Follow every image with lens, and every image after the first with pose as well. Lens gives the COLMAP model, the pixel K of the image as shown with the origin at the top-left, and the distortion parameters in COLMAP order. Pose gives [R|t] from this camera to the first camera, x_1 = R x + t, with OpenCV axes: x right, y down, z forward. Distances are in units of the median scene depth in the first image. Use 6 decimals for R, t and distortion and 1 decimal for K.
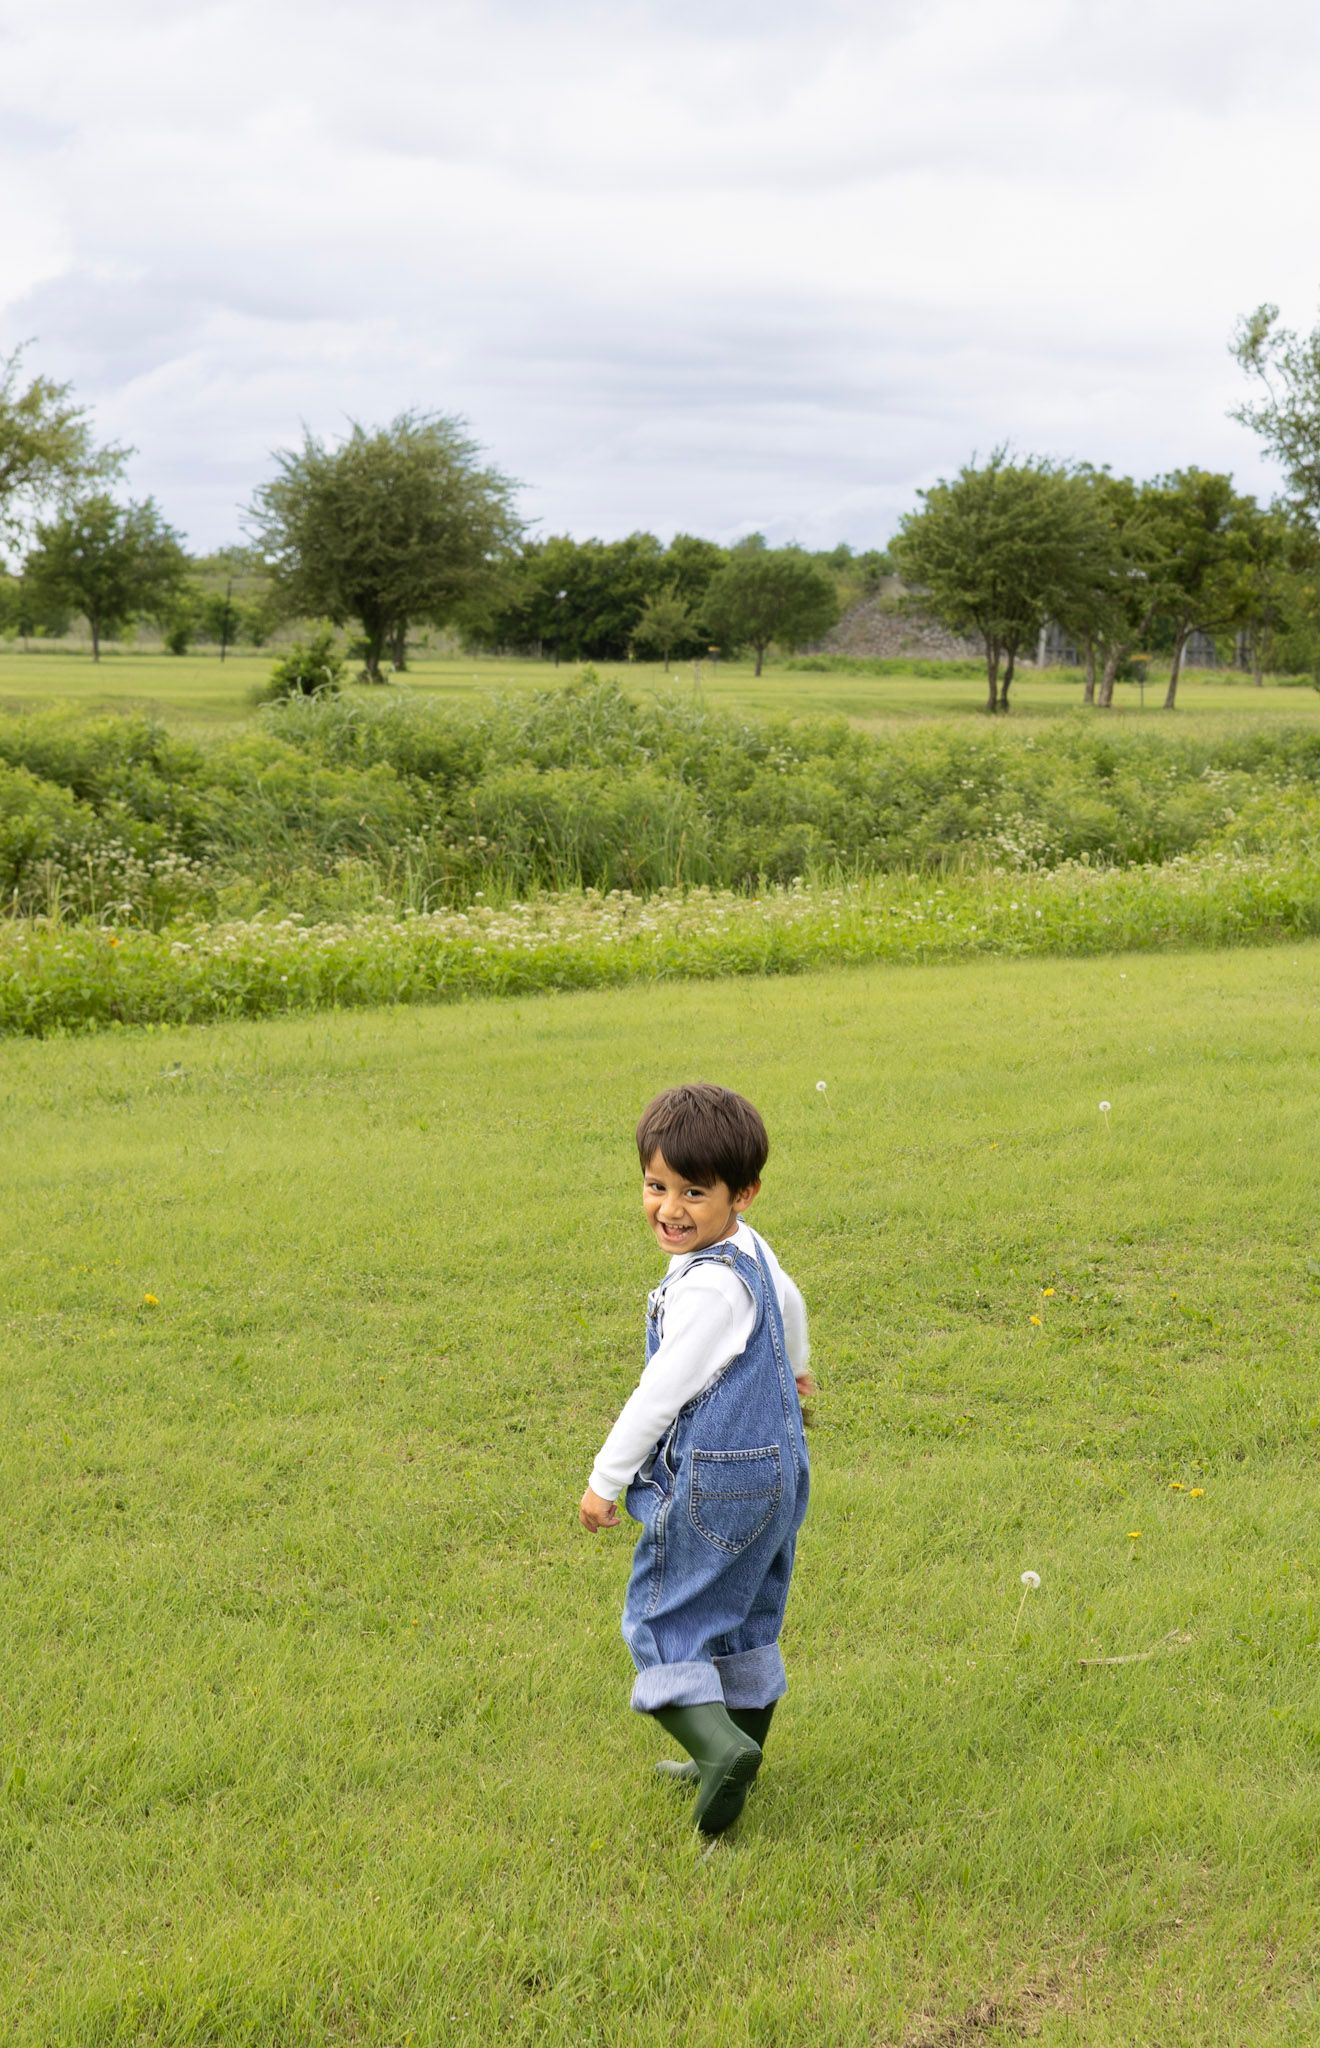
lens RADIAL K [[2904.7, 0, 1018.6], [0, 2904.7, 1023.0], [0, 0, 1]] dist [-0.008200, 0.030465]
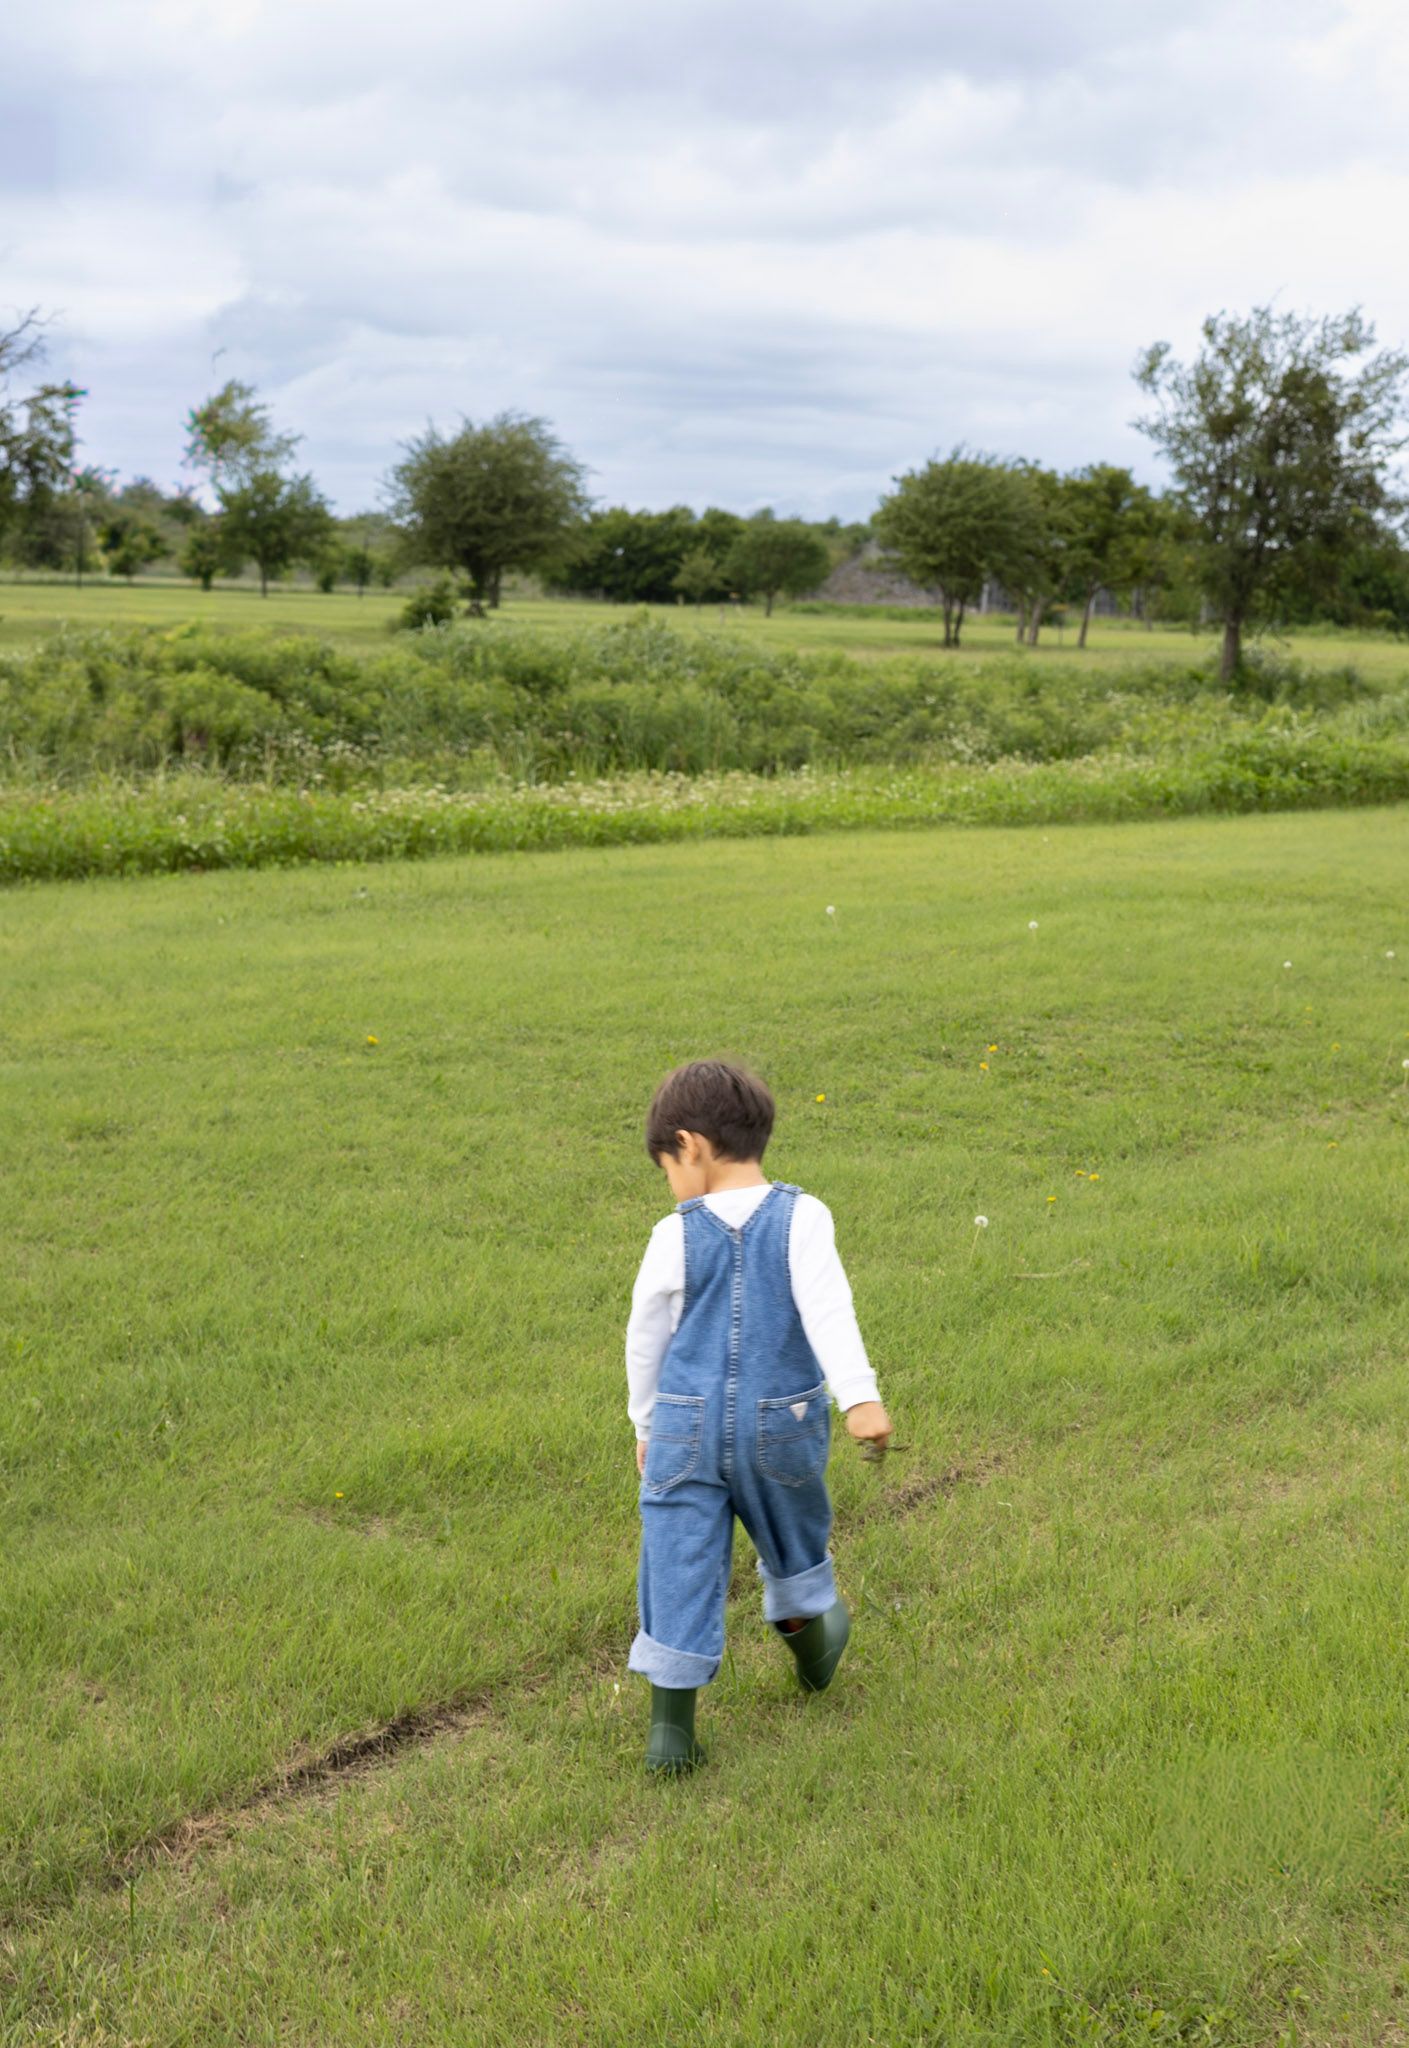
lens RADIAL K [[3483.7, 0, 821.5], [0, 3483.7, 1152.0], [0, 0, 1]] dist [-0.001231, 0.052744]
pose [[0.999770, 0.018619, -0.010650, -0.046954], [-0.018314, 0.999438, 0.028072, 0.082768], [0.011167, -0.027871, 0.999549, -0.618194]]
